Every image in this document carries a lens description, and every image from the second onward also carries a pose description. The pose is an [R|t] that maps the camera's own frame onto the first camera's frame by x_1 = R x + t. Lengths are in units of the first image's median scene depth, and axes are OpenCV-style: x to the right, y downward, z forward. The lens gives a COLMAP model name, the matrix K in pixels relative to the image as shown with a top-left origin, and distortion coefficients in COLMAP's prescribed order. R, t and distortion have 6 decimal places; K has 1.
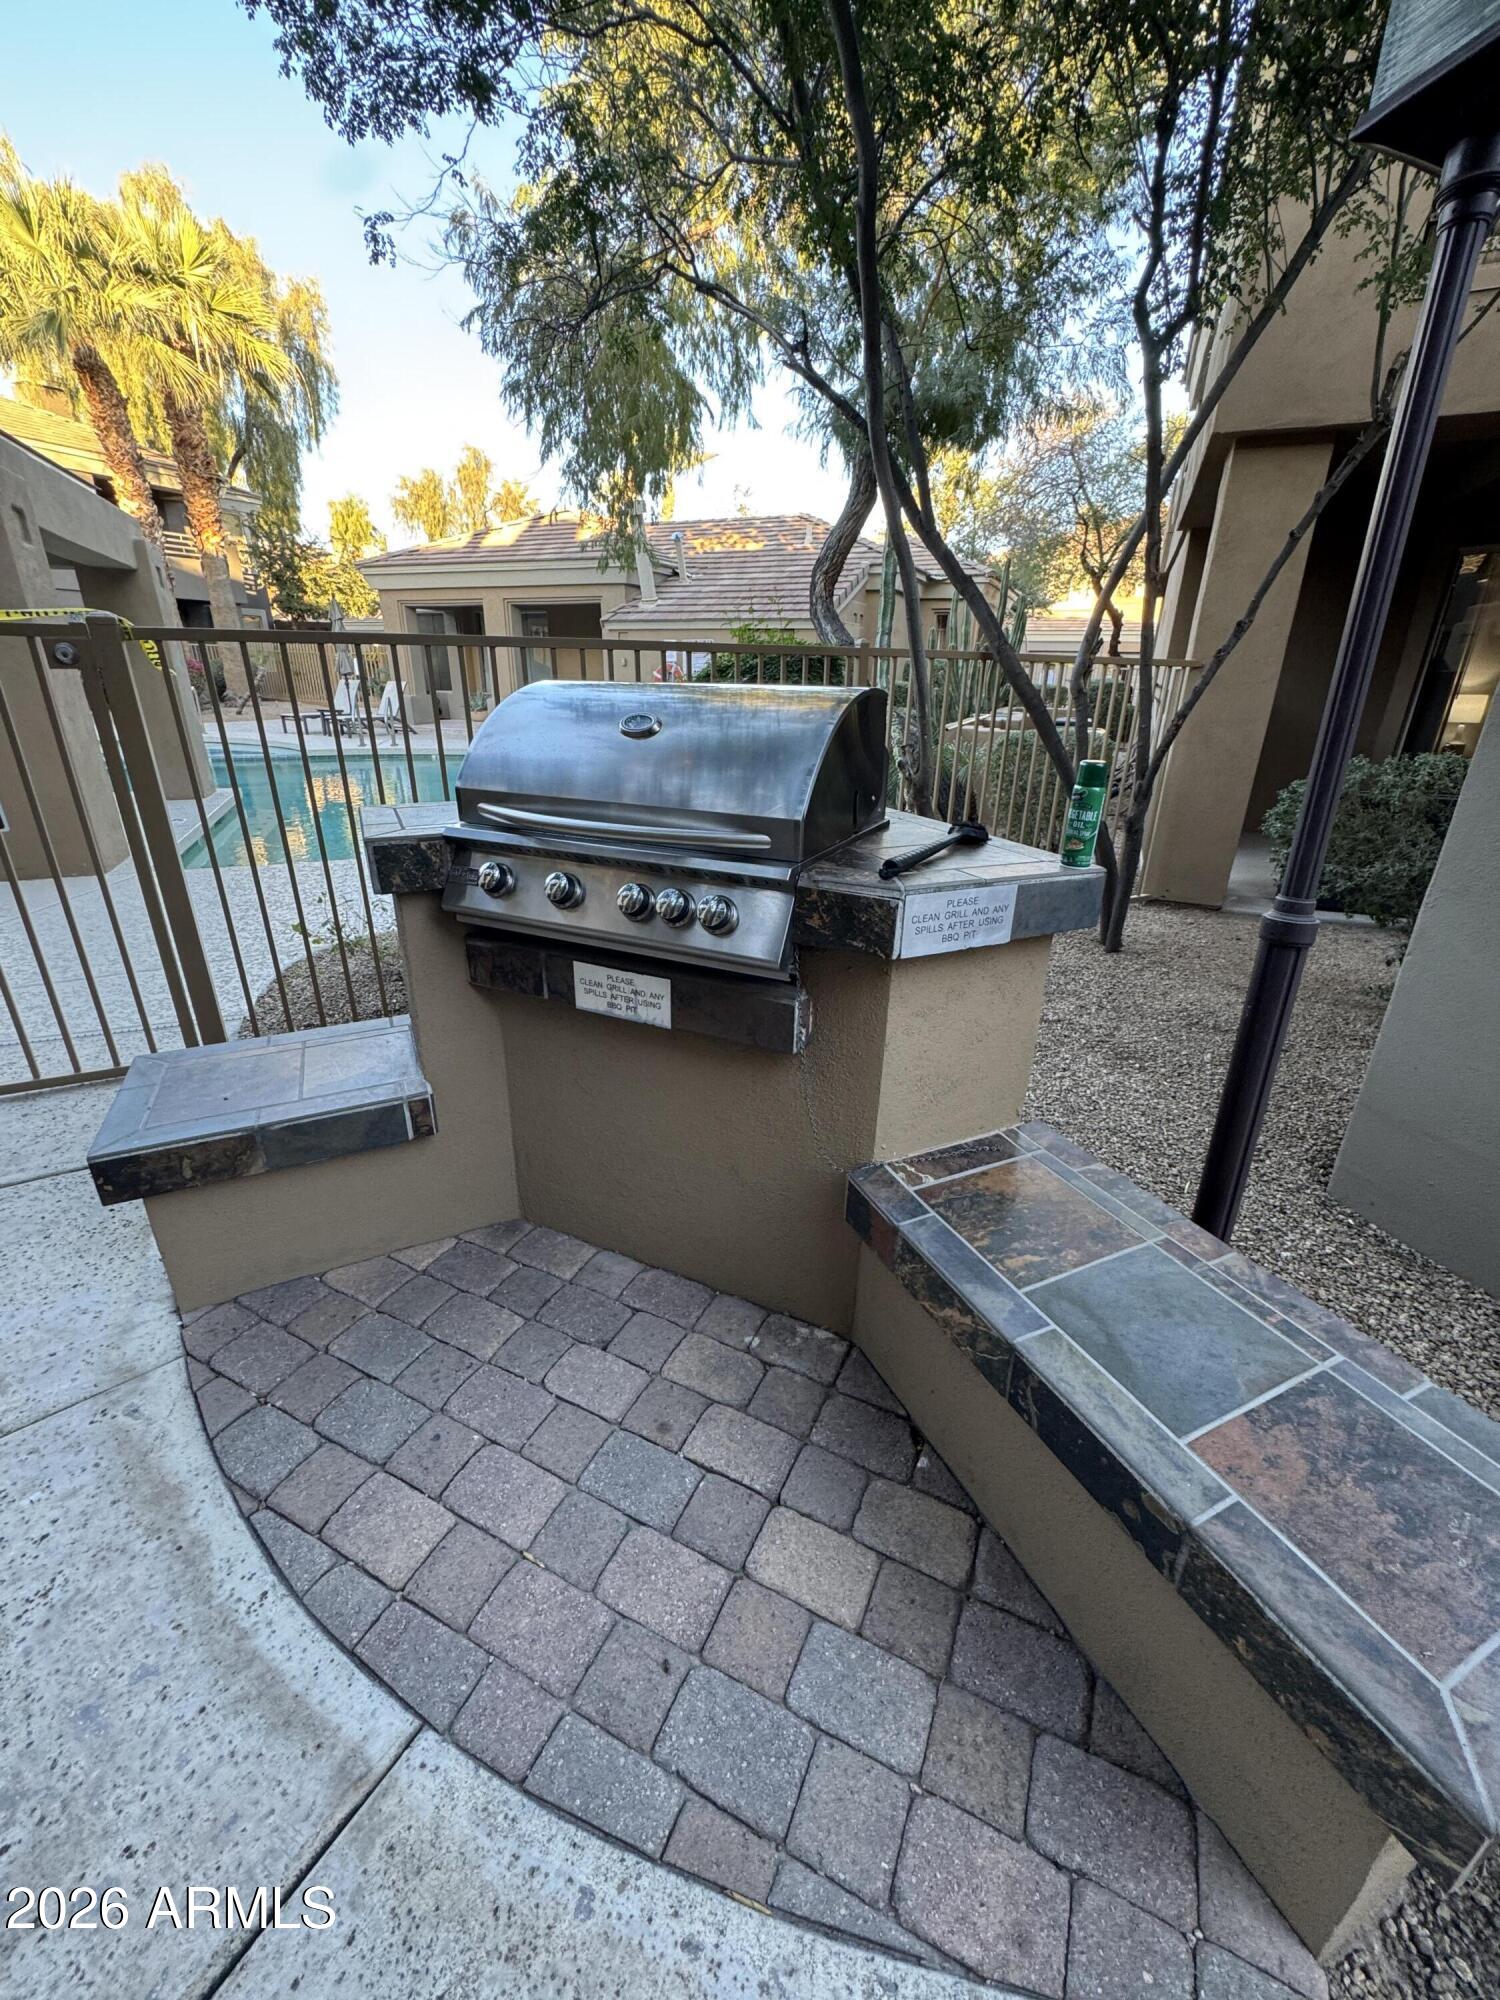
lens RADIAL K [[810.8, 0, 750.0], [0, 810.8, 1000.0], [0, 0, 1]] dist [-0.000801, 0.000235]
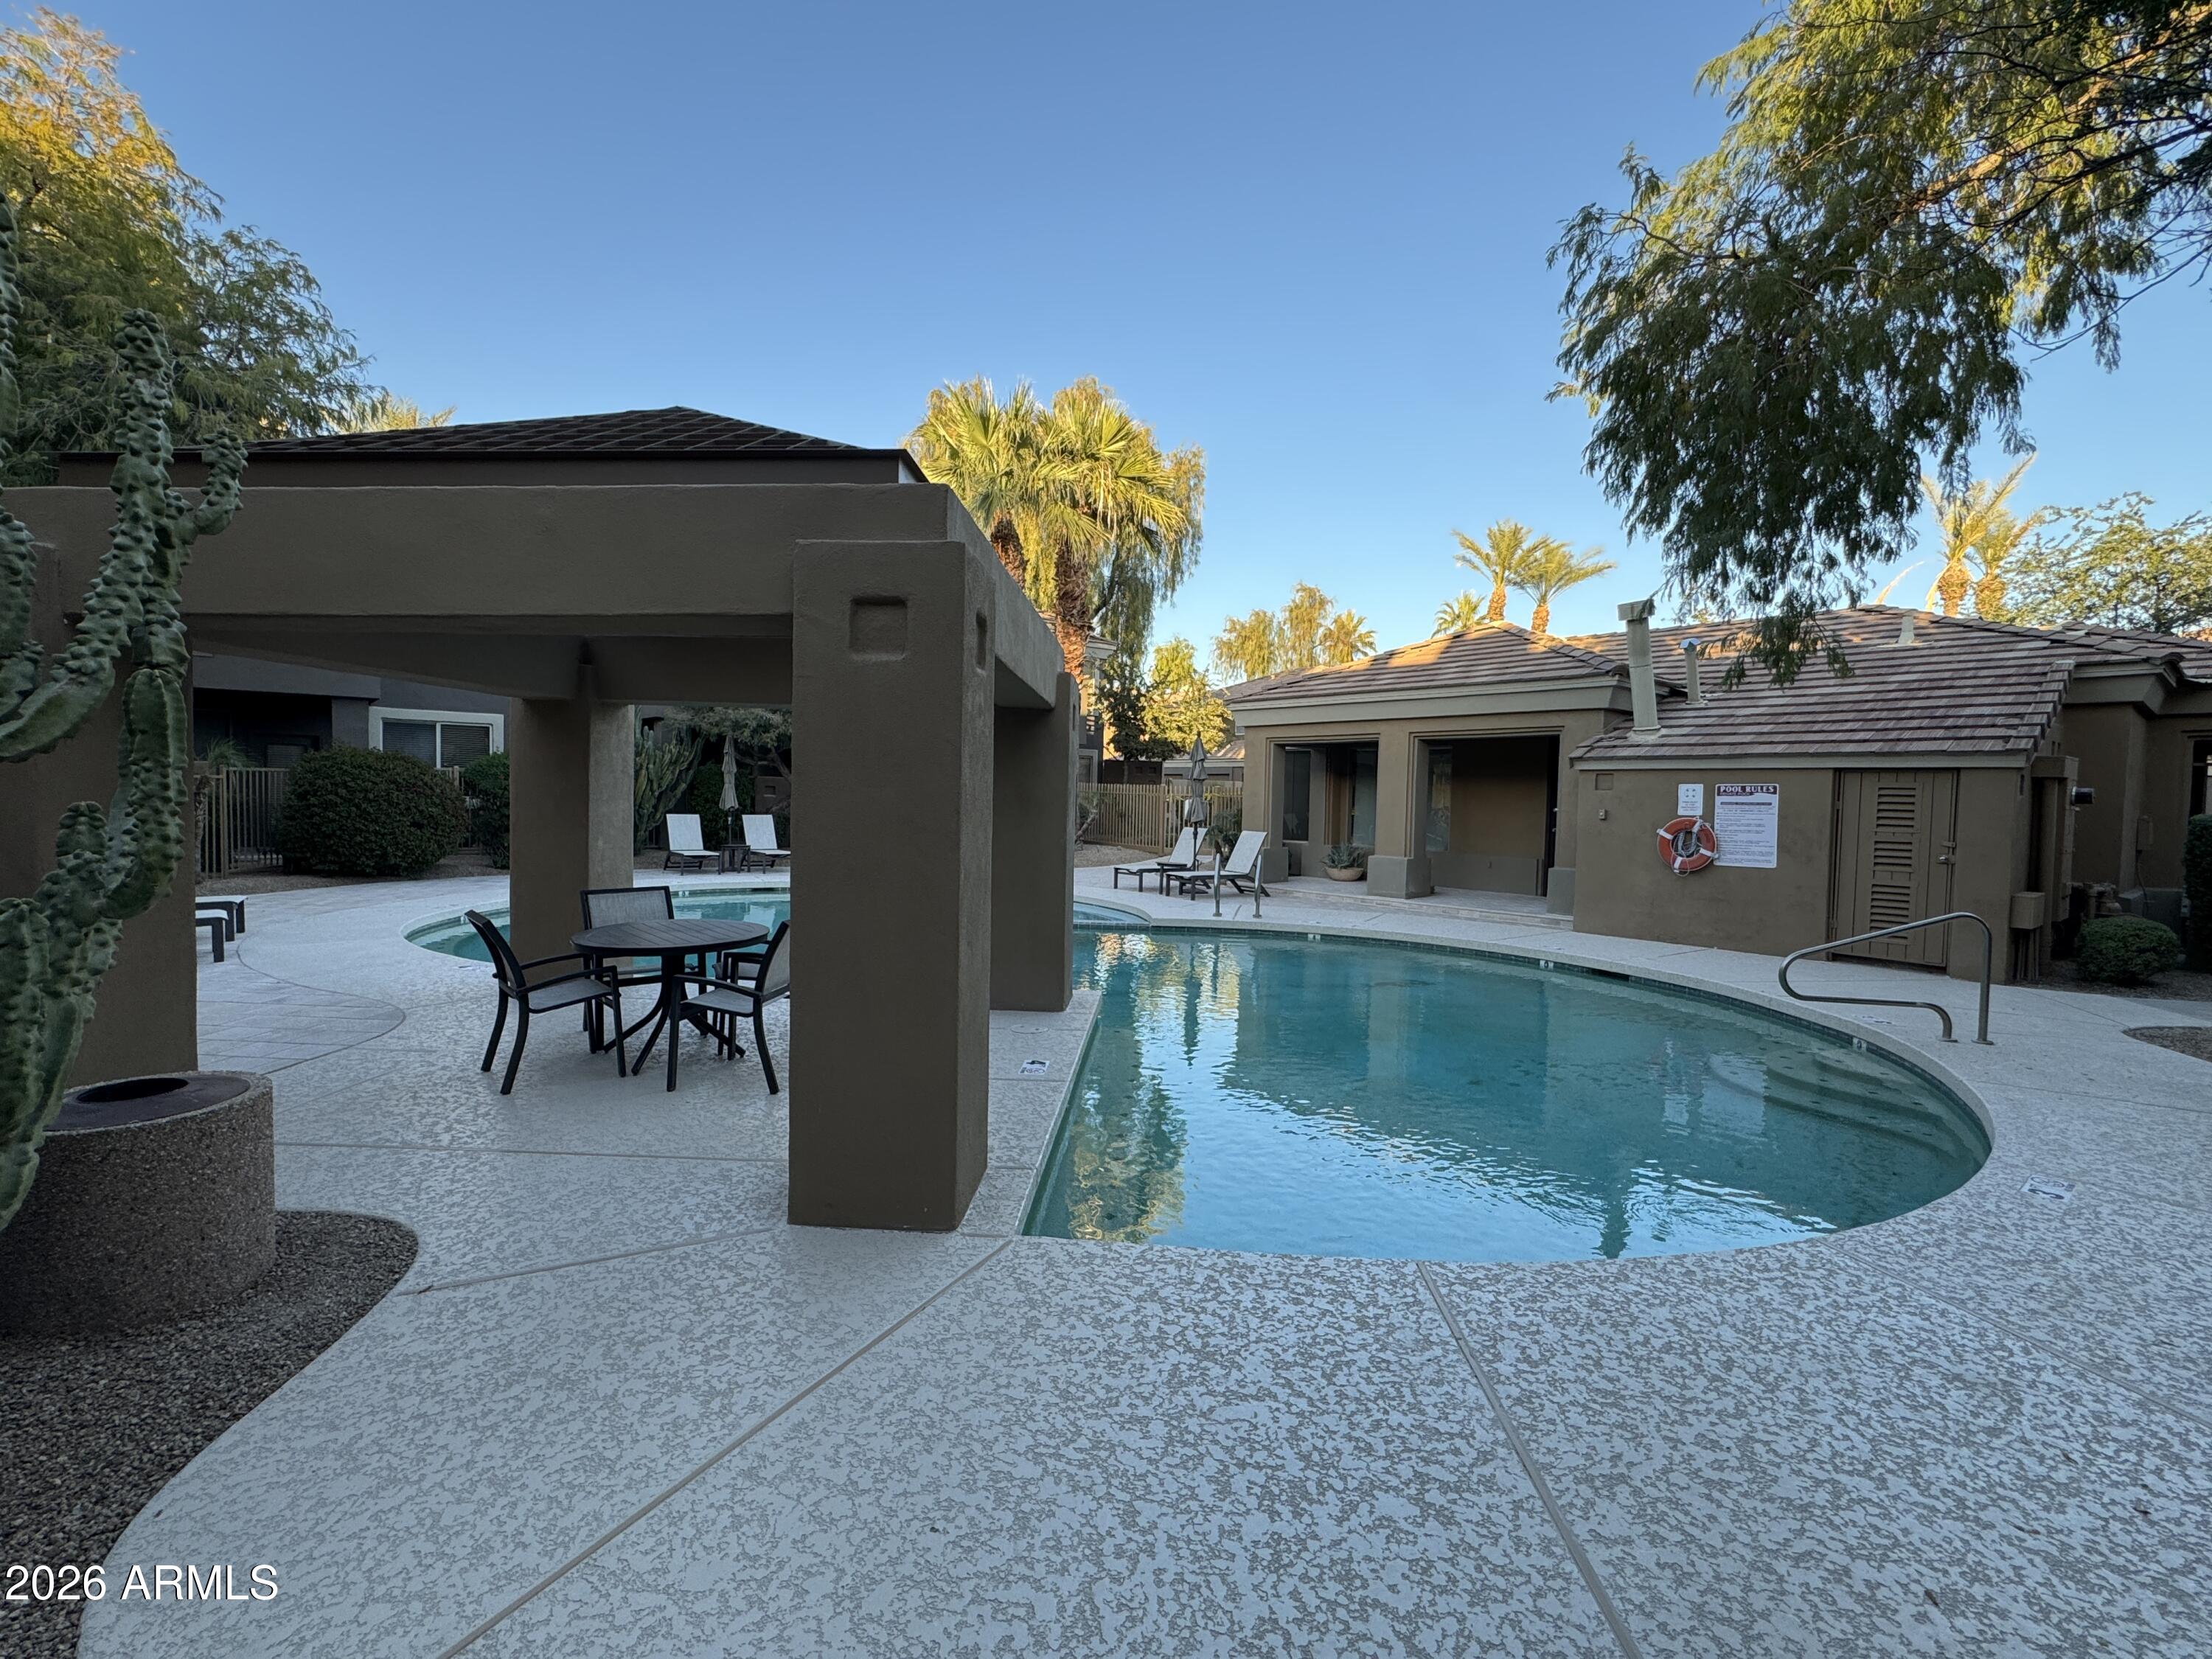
lens RADIAL K [[1041.7, 0, 1106.0], [0, 1041.7, 829.5], [0, 0, 1]] dist [0.000674, 0.000033]
pose [[0.891435, 0.017380, -0.452815, -0.097557], [-0.178414, 0.932015, -0.315462, -0.047112], [0.416548, 0.362003, 0.833932, 0.091421]]
